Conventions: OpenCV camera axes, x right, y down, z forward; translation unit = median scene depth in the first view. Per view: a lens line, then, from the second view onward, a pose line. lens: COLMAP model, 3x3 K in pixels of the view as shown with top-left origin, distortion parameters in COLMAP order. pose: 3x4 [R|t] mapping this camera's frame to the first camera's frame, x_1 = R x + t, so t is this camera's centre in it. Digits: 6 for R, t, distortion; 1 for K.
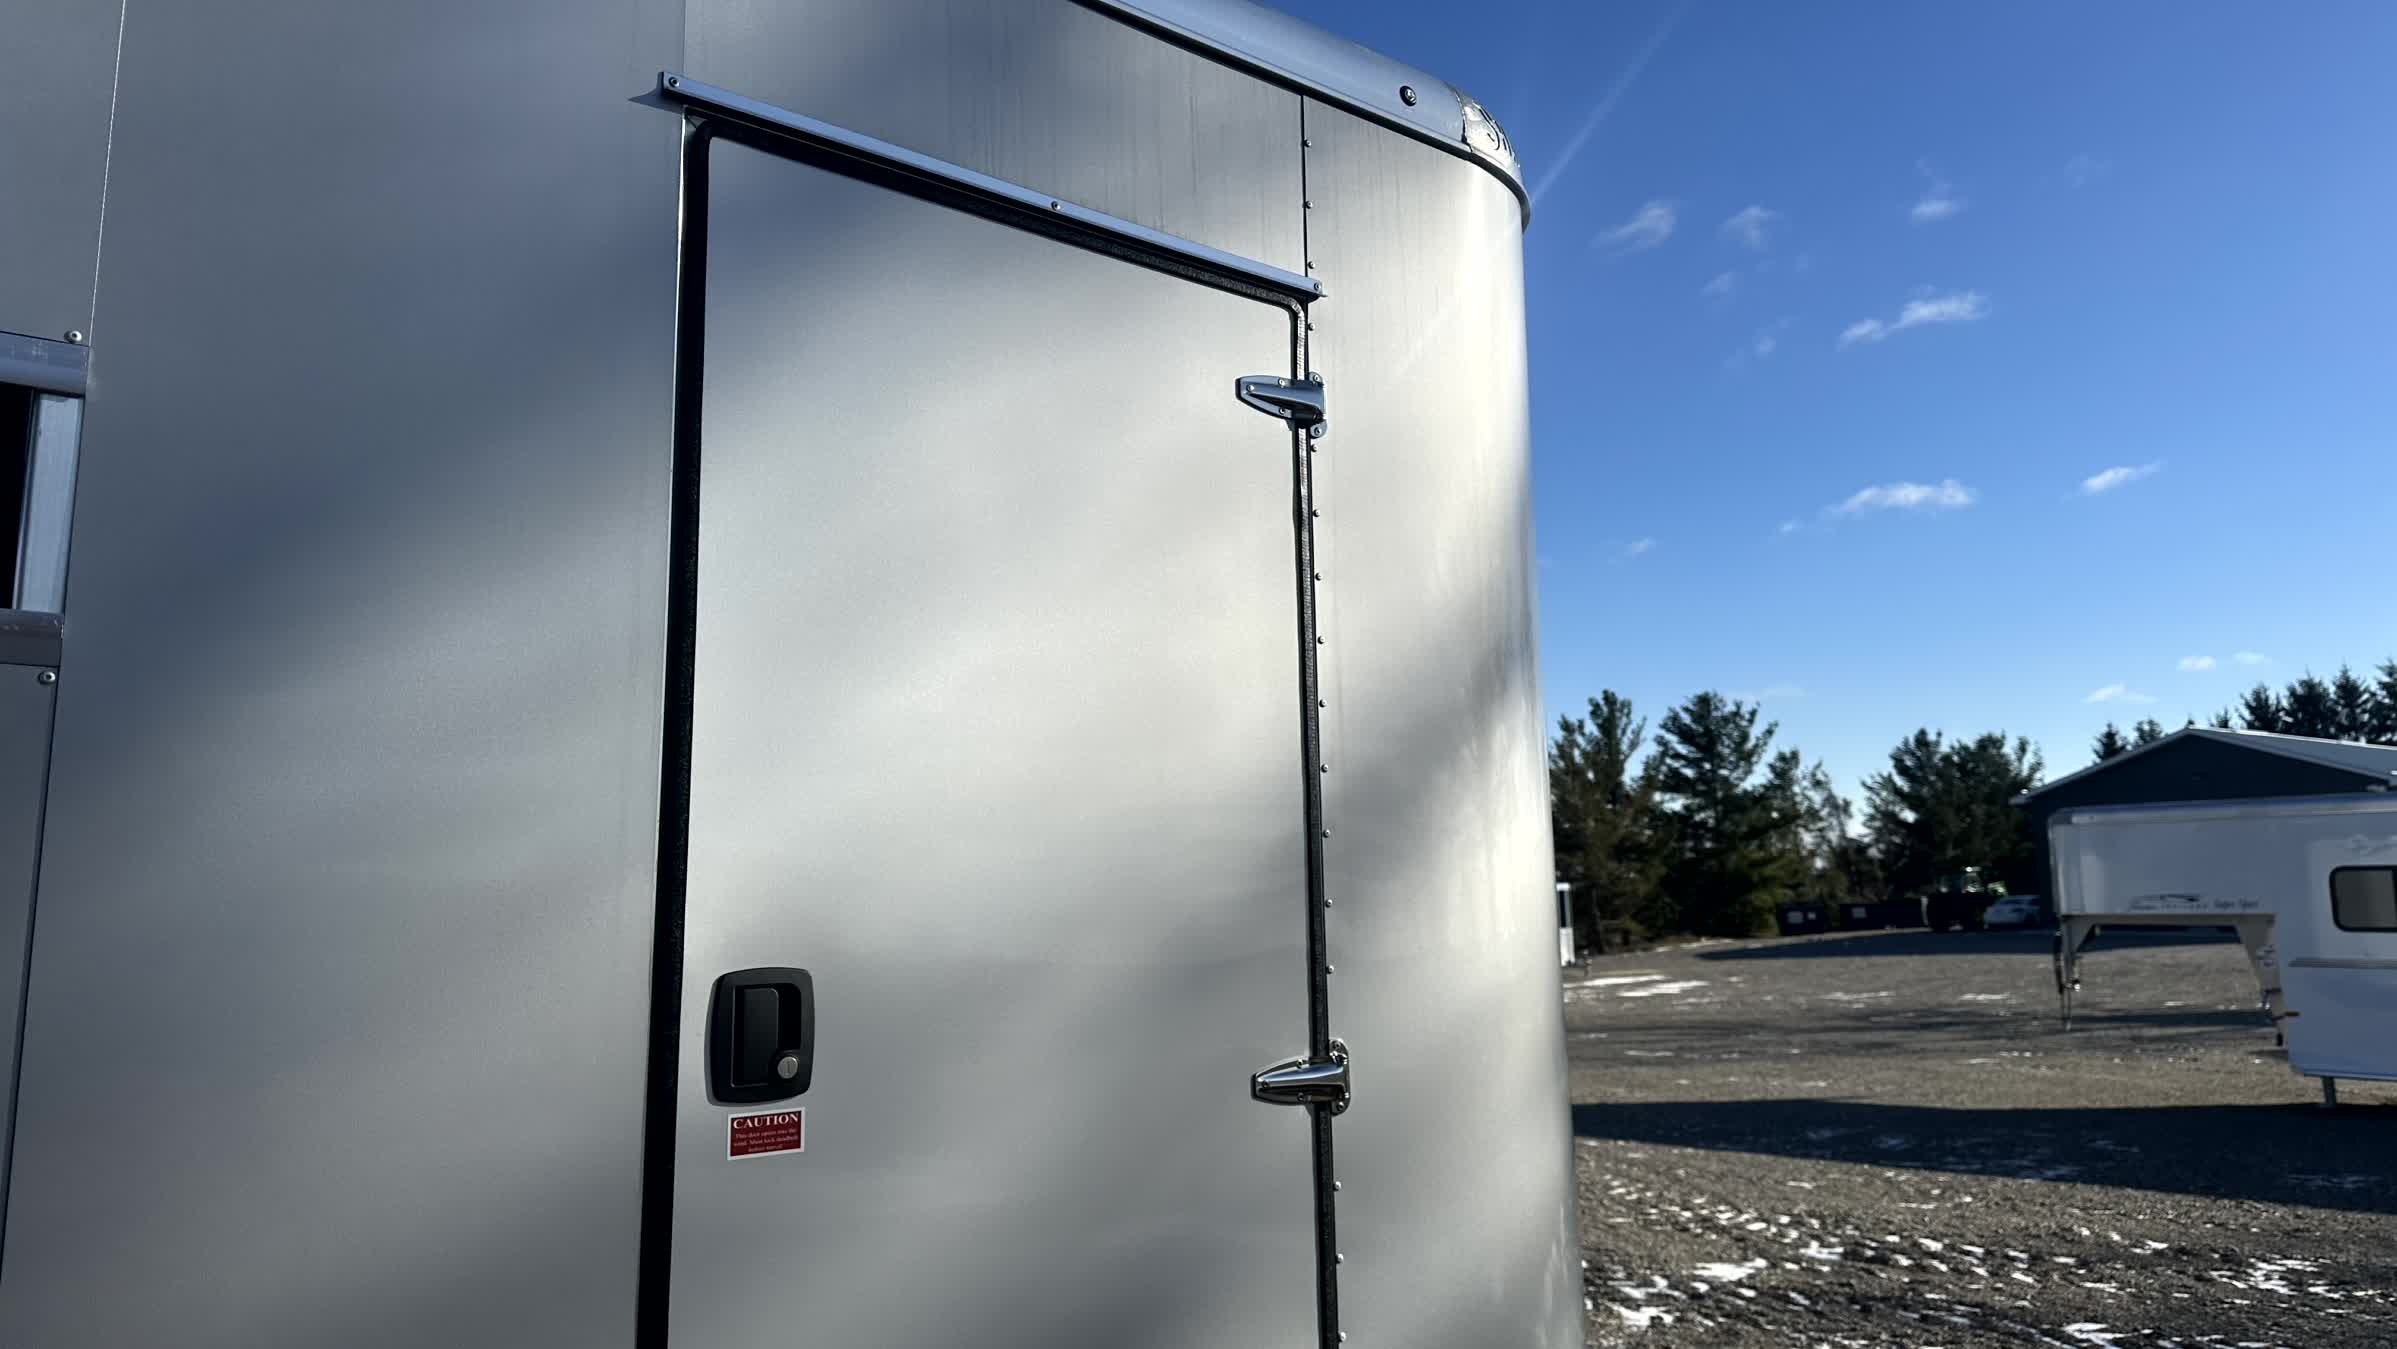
lens RADIAL K [[1734.6, 0, 1198.5], [0, 1734.6, 674.5], [0, 0, 1]] dist [-0.002313, -0.044008]
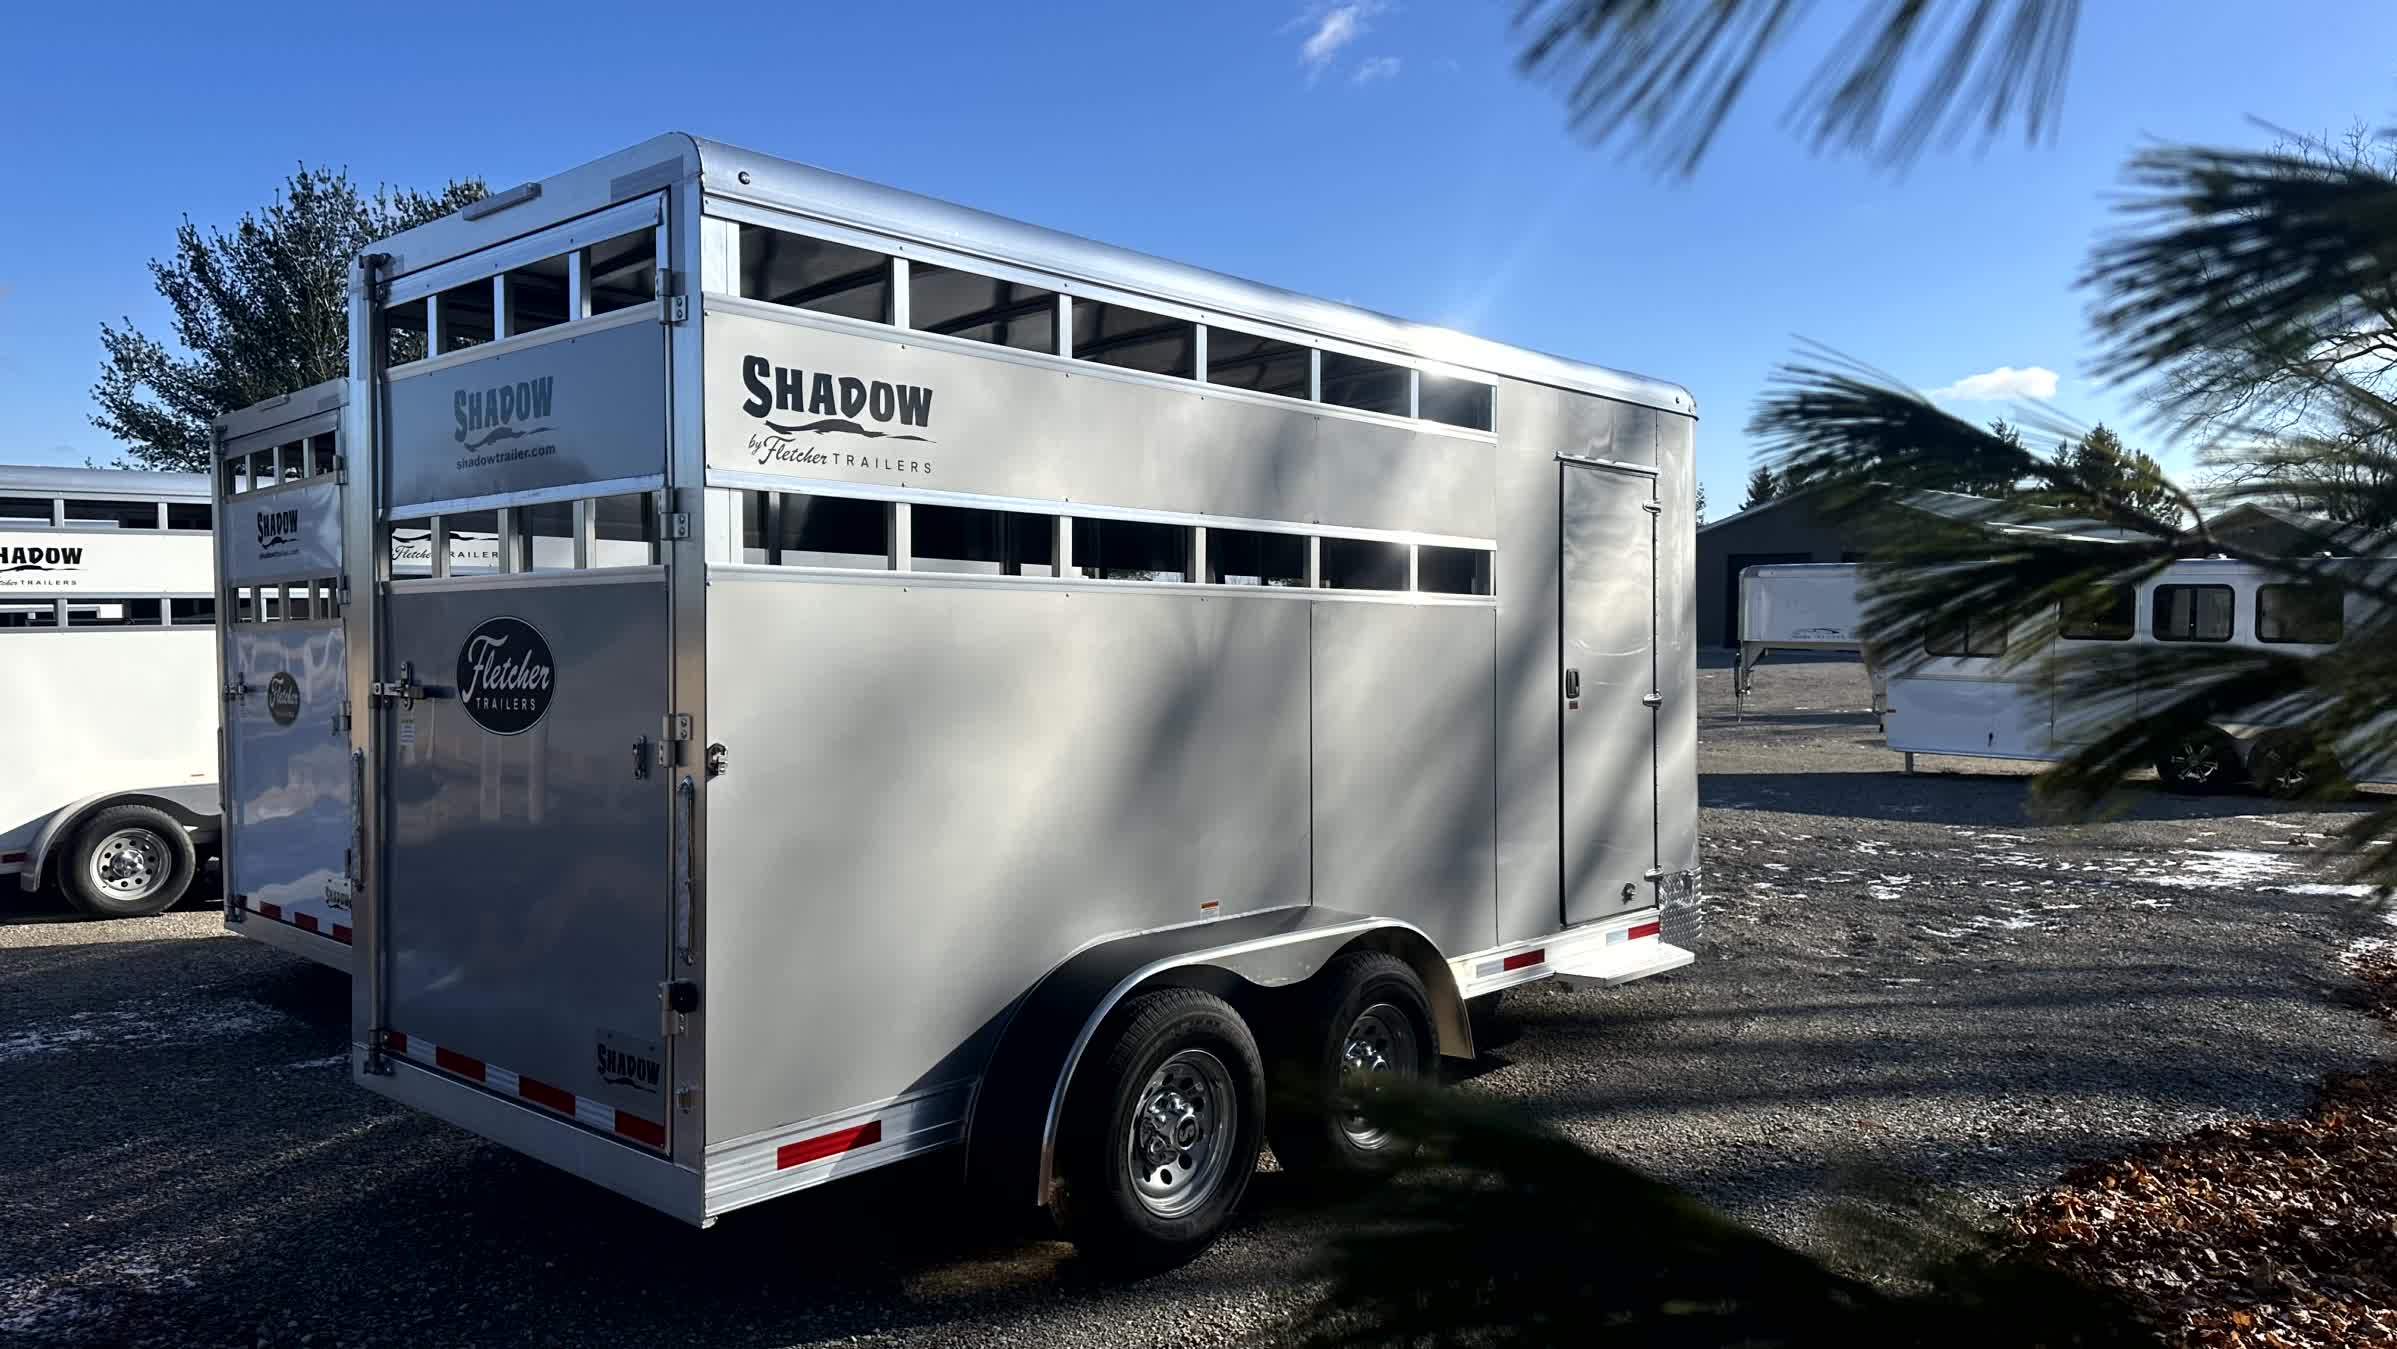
lens RADIAL K [[1734.6, 0, 1198.5], [0, 1734.6, 674.5], [0, 0, 1]] dist [-0.002313, -0.044008]
pose [[0.983742, 0.013863, 0.179050, -0.263942], [-0.044057, 0.985178, 0.165781, -0.066183], [-0.174098, -0.170974, 0.969772, -0.409740]]
